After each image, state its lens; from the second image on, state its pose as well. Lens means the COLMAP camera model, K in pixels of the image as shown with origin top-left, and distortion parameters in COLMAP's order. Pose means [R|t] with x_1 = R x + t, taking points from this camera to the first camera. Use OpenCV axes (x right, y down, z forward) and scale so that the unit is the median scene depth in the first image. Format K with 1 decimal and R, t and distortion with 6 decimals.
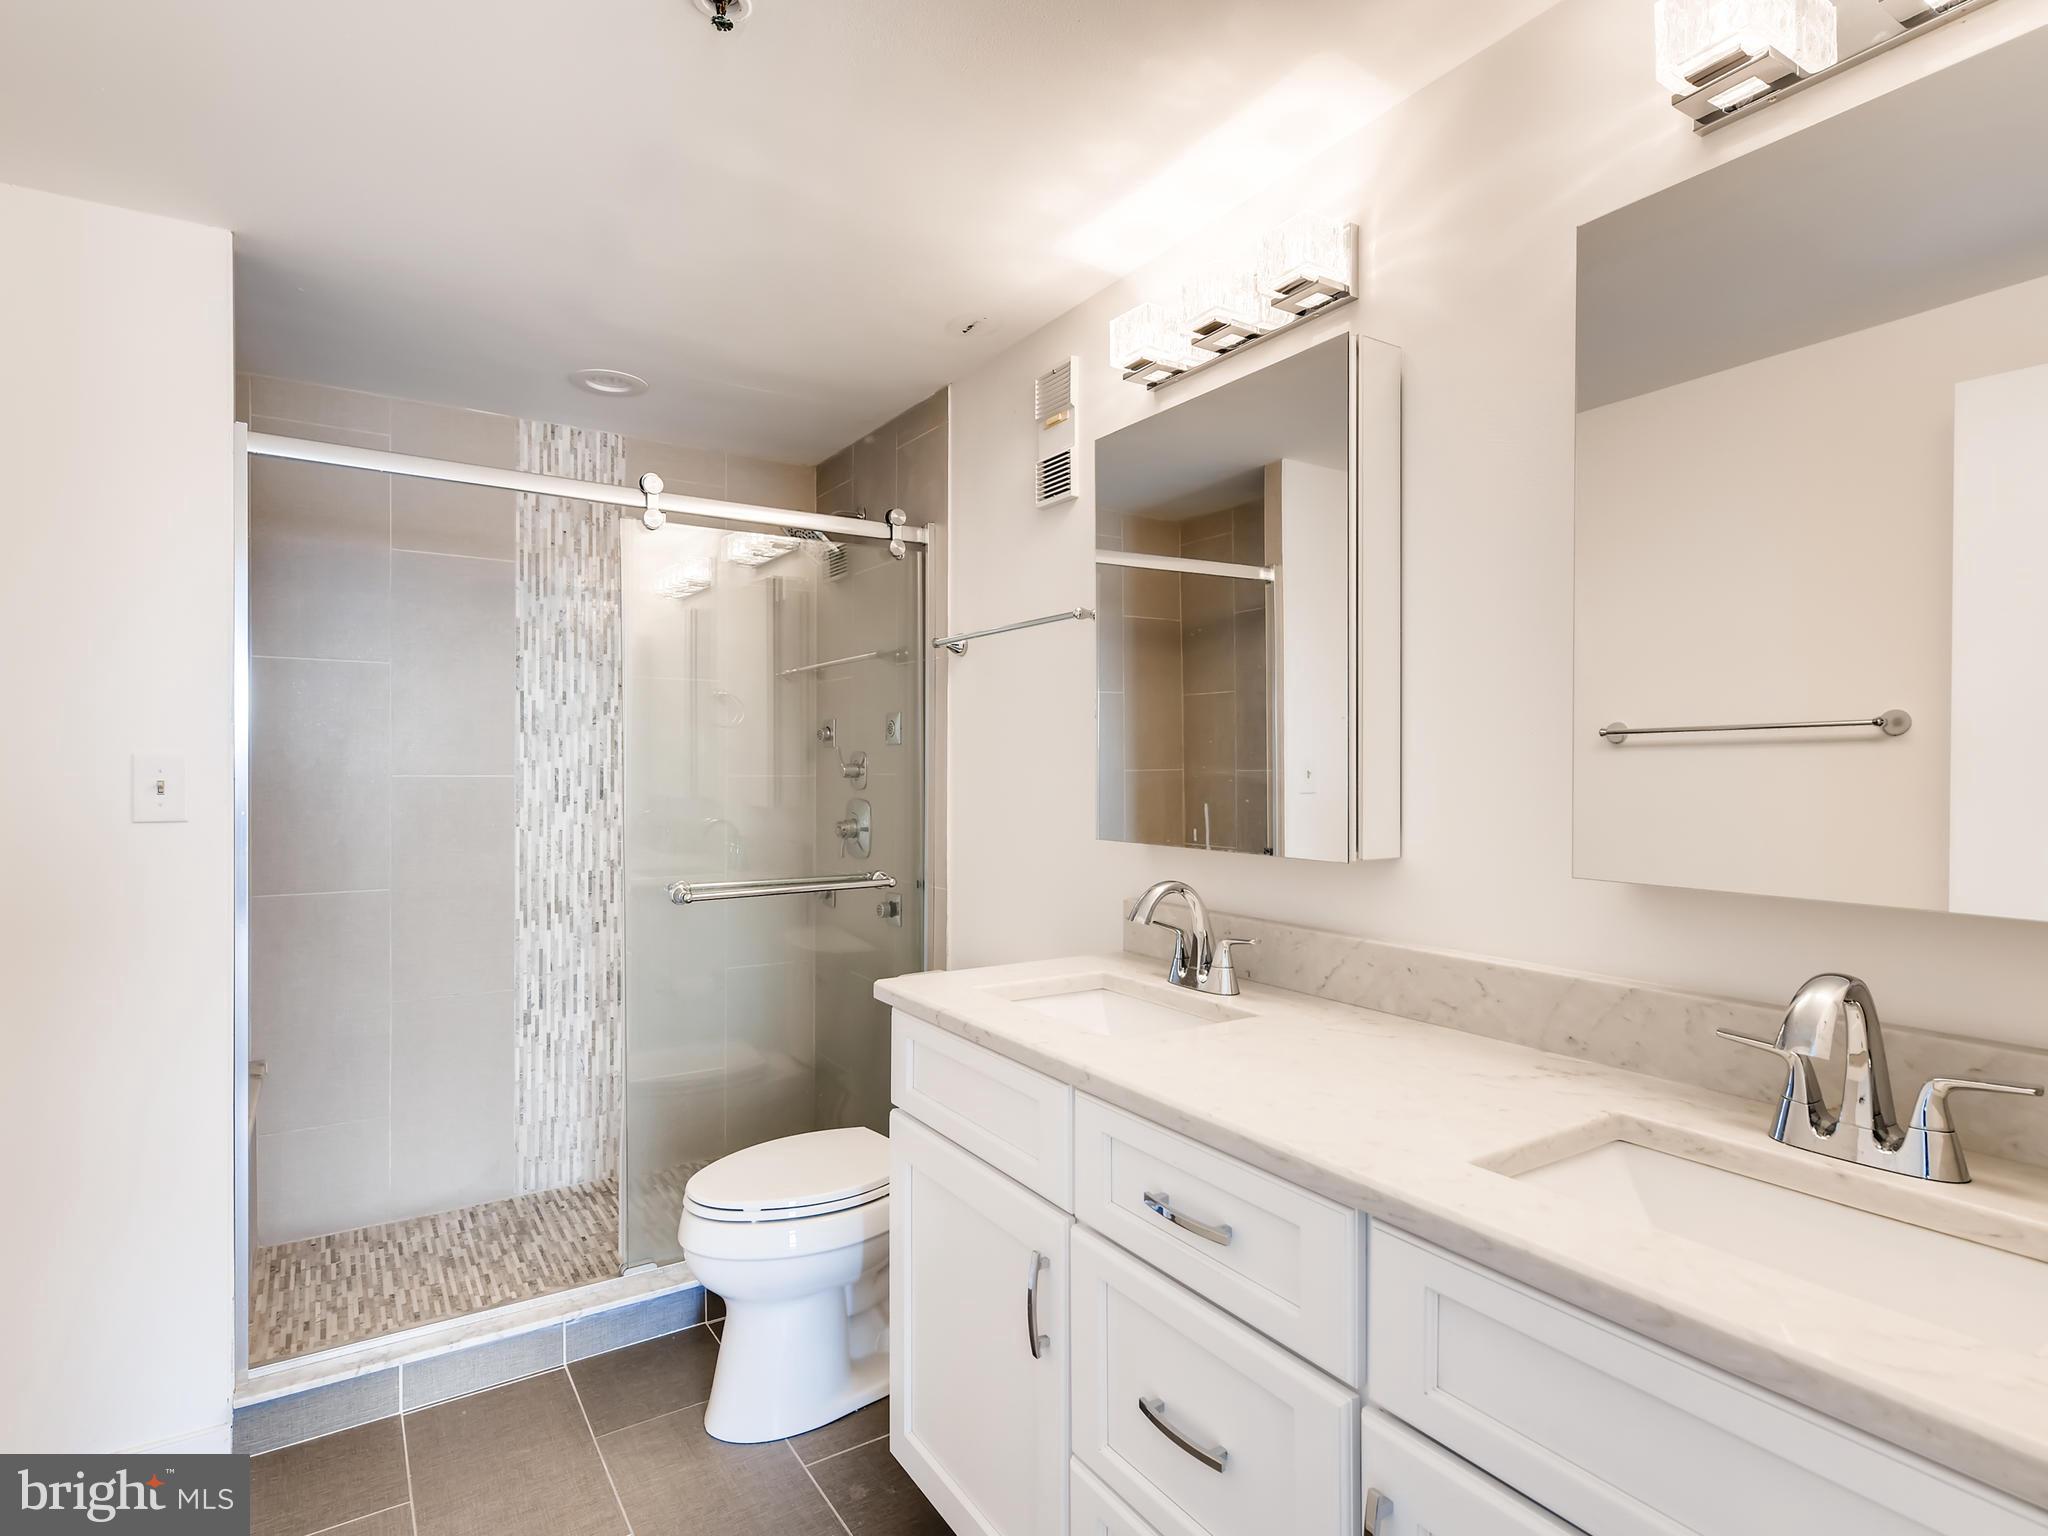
lens RADIAL K [[1062.6, 0, 1024.7], [0, 1062.6, 769.6], [0, 0, 1]] dist [0.014319, -0.004269]
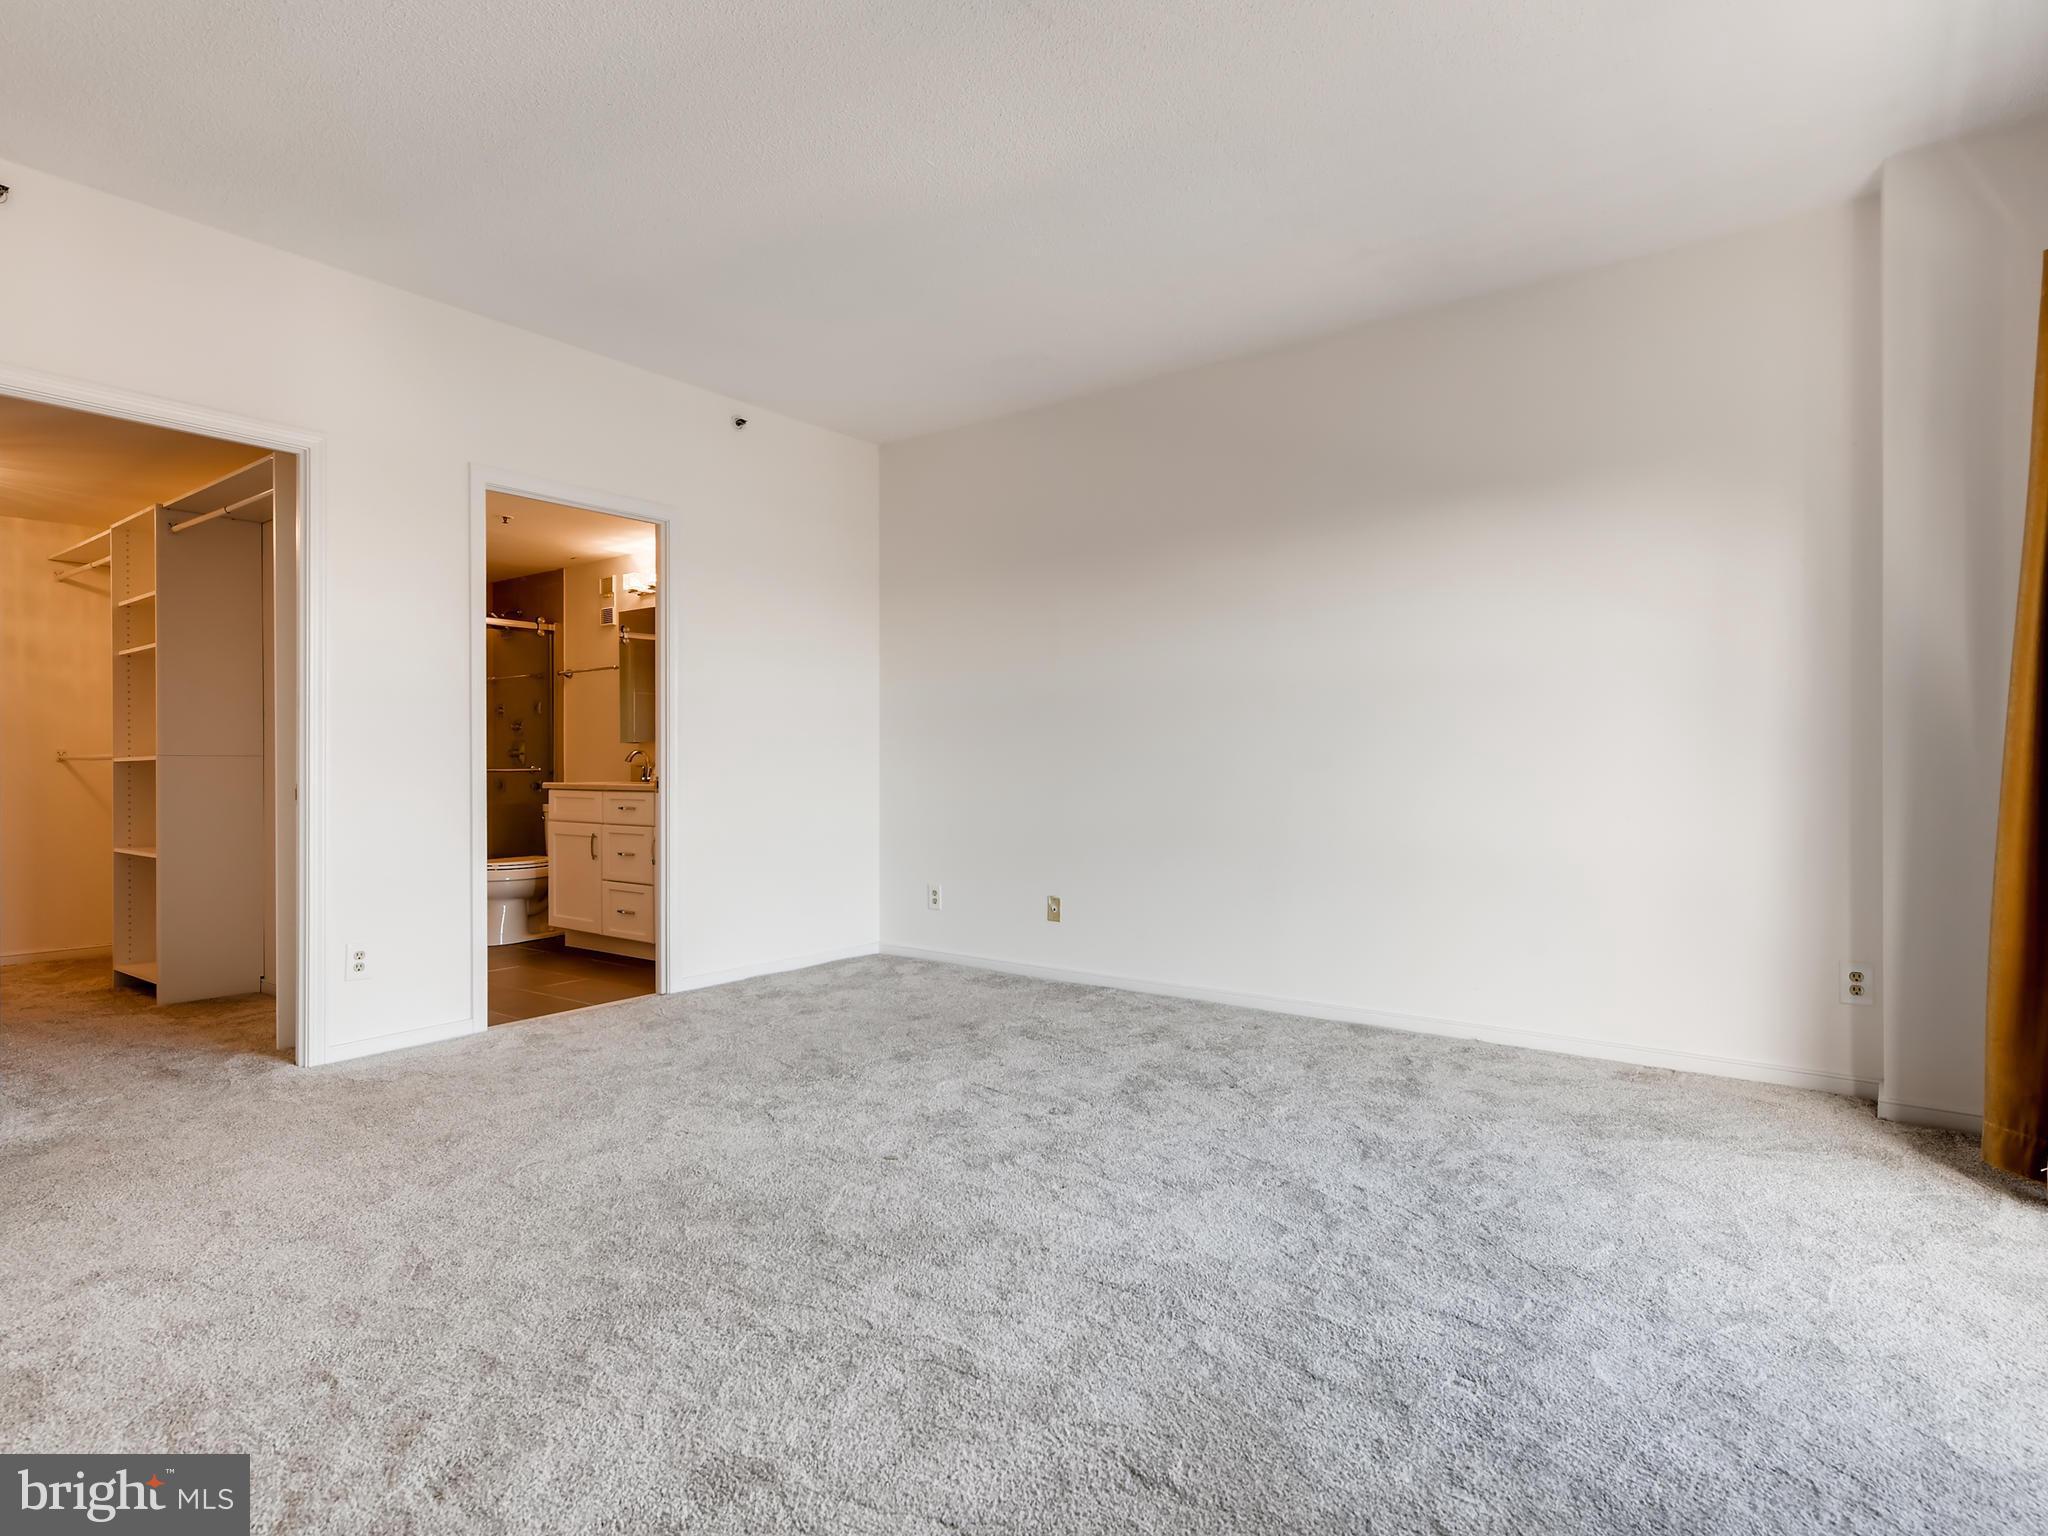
lens RADIAL K [[1062.6, 0, 1029.5], [0, 1062.6, 768.6], [0, 0, 1]] dist [0.014319, -0.004269]
pose [[0.938663, -0.001979, 0.344831, 0.089008], [0.000462, 0.999990, 0.004480, 0.092199], [-0.344837, -0.004046, 0.938654, -1.693973]]
